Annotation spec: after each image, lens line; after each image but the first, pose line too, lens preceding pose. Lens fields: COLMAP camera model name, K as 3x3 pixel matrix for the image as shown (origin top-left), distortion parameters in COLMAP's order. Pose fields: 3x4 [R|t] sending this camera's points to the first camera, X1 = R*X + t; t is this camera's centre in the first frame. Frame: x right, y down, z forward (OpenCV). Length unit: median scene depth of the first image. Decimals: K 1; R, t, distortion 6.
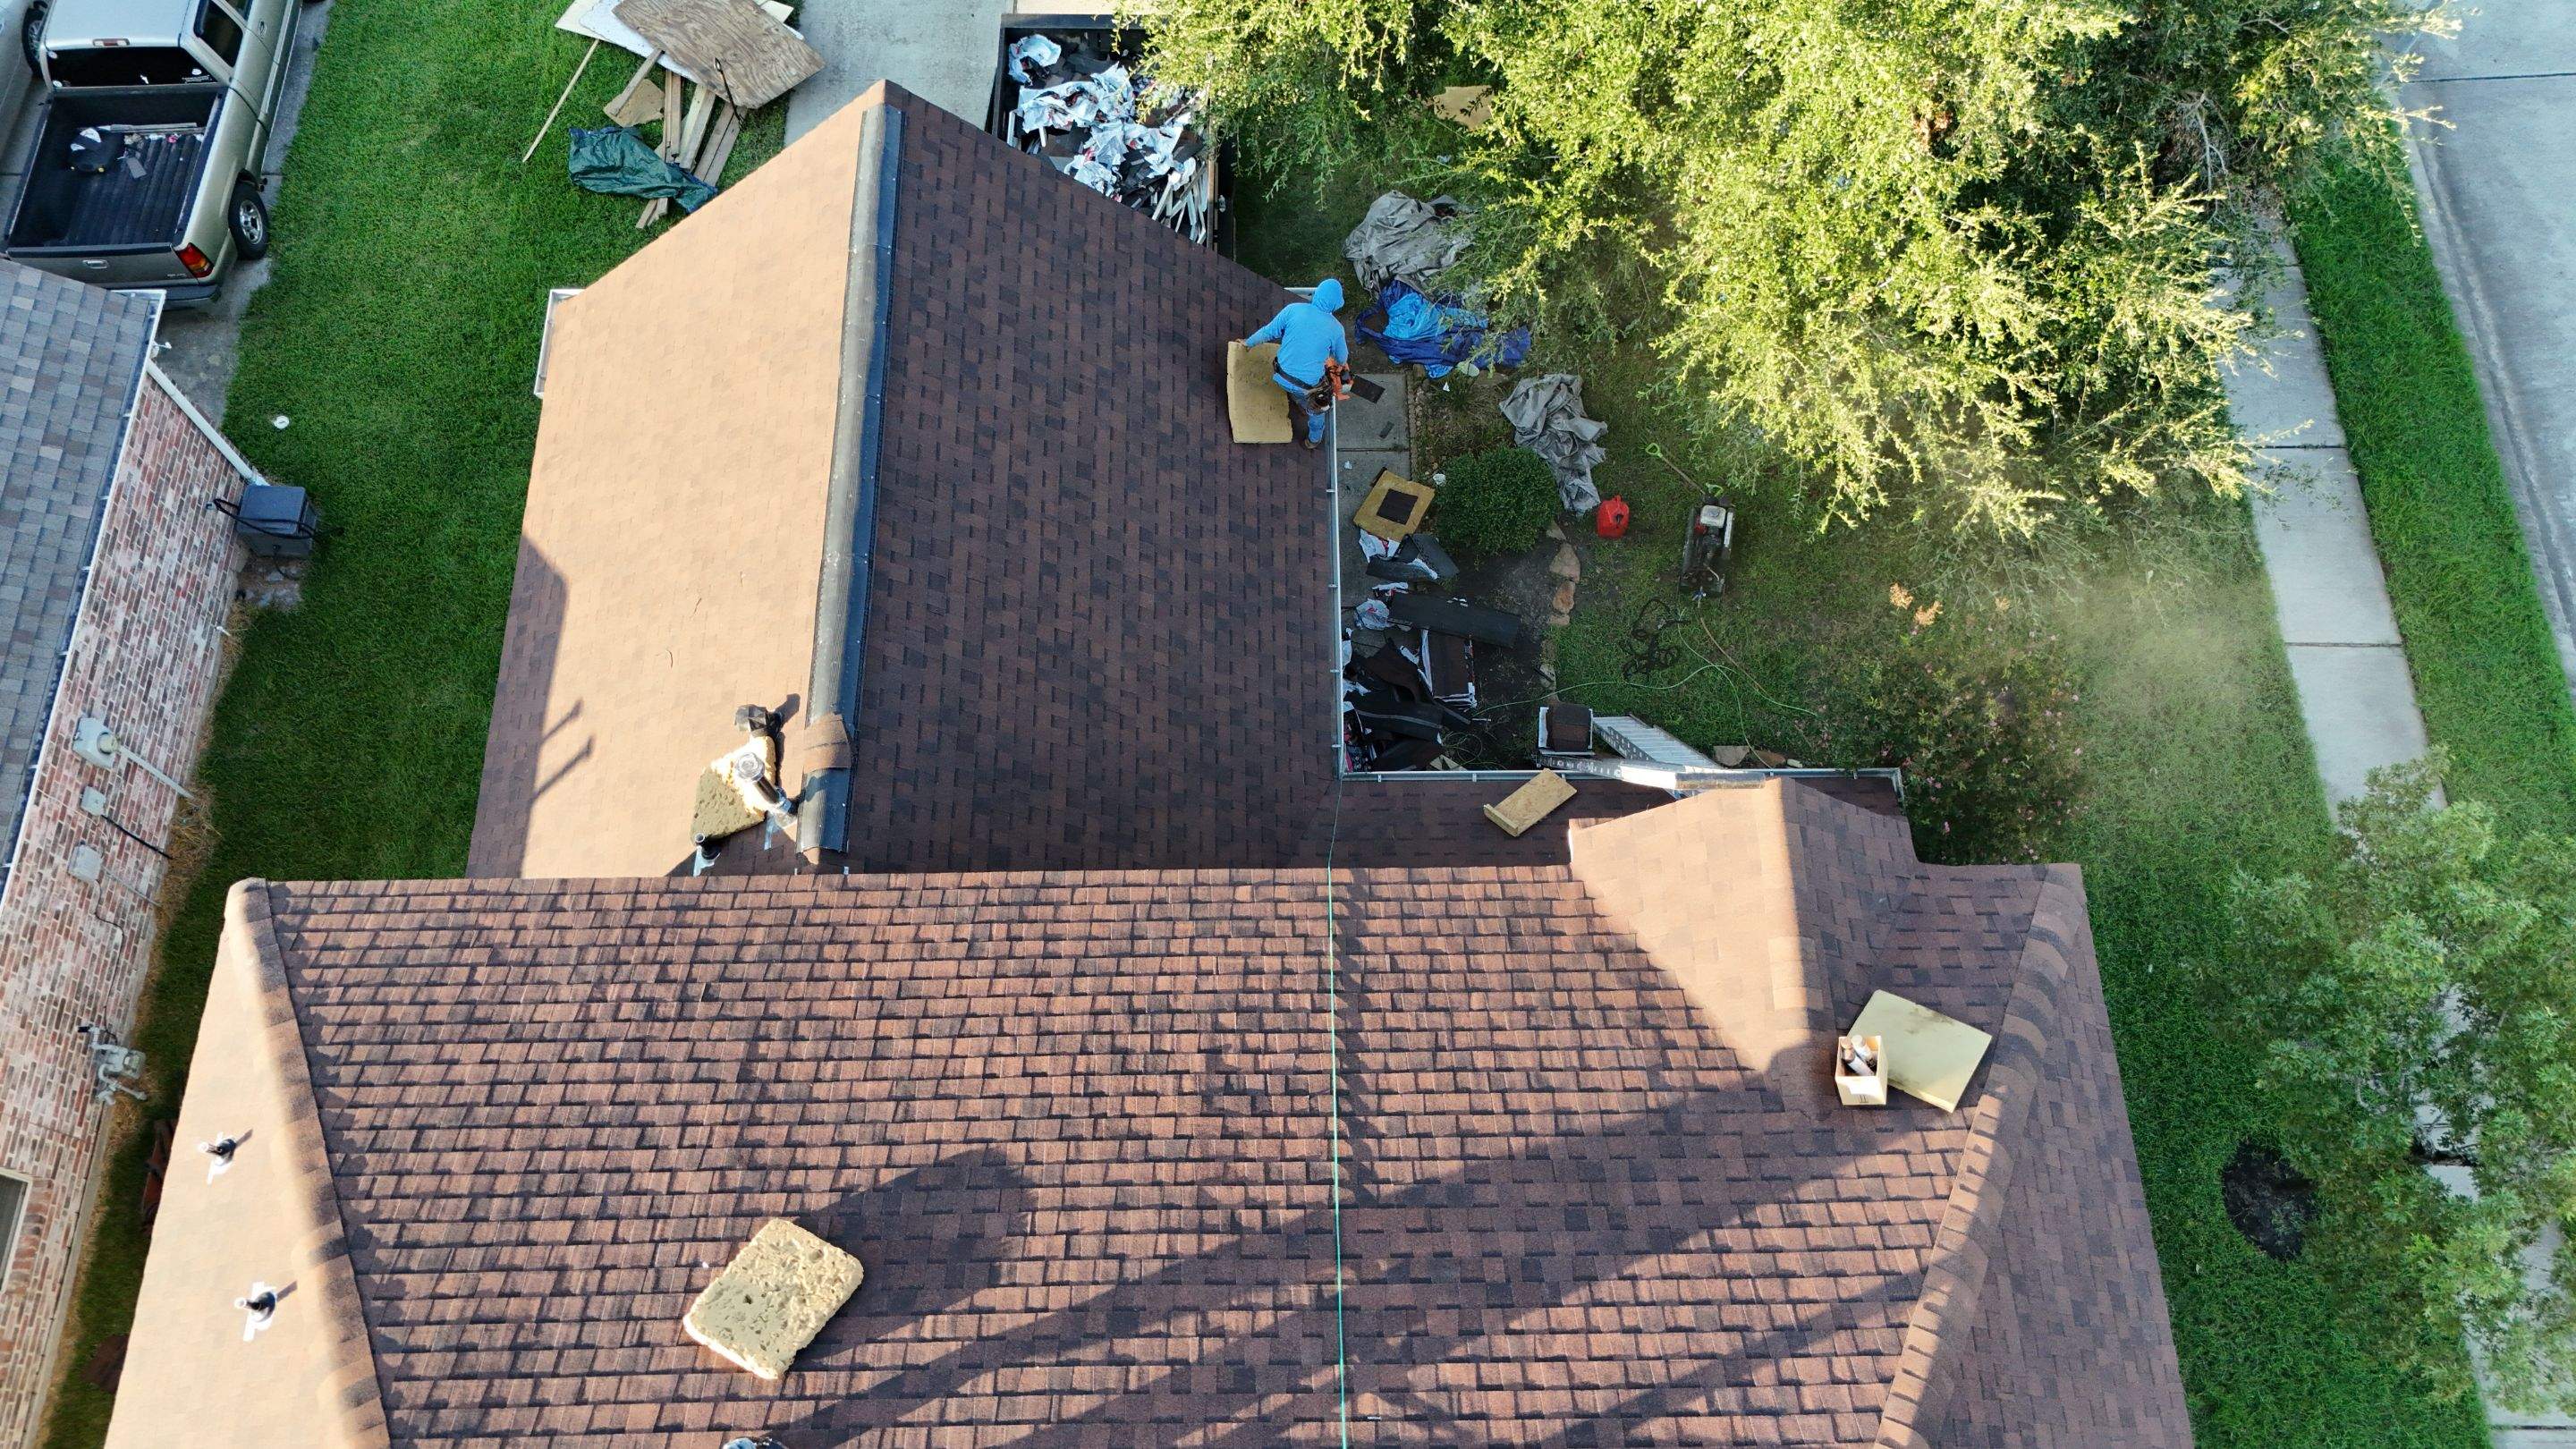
lens RADIAL K [[1948.0, 0, 1297.9], [0, 1948.0, 691.2], [0, 0, 1]] dist [0.078249, -0.103617]
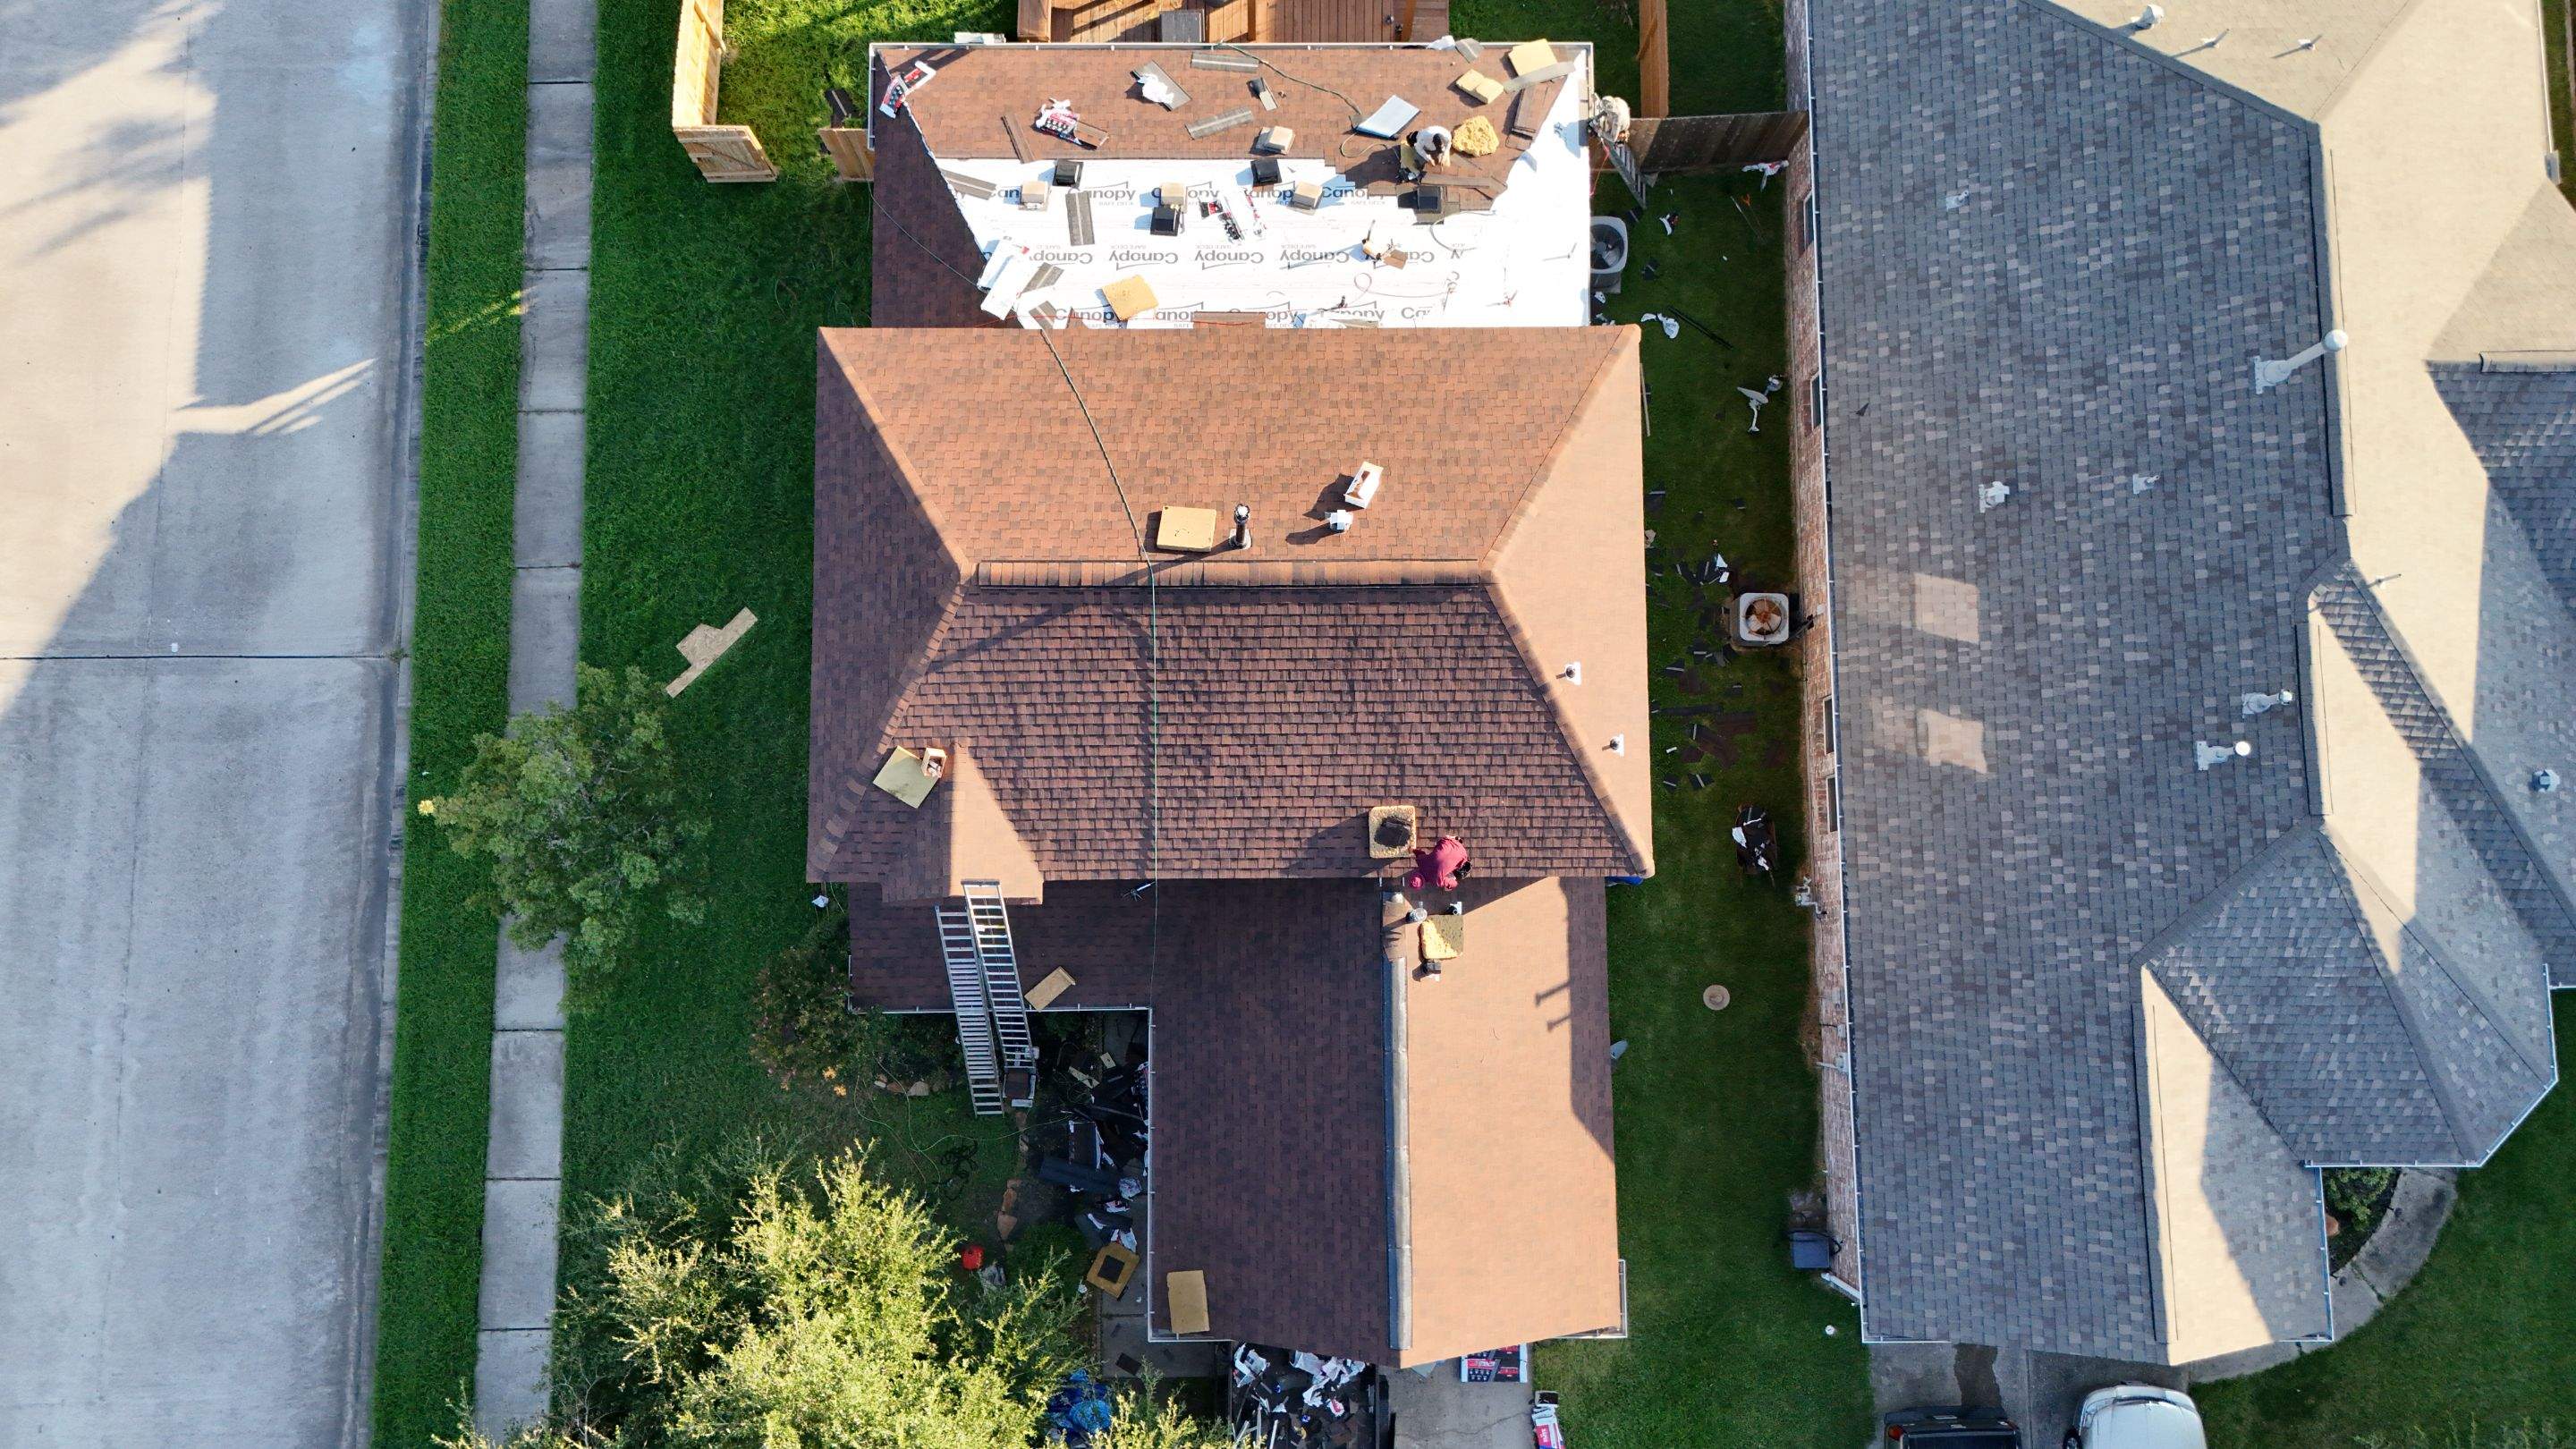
lens RADIAL K [[1952.9, 0, 1280.3], [0, 1952.9, 716.0], [0, 0, 1]] dist [0.070276, -0.065728]
pose [[-0.999716, -0.012820, -0.020084, -0.080668], [0.000457, -0.853085, 0.521772, -0.945896], [-0.023823, 0.521614, 0.852849, -1.010030]]
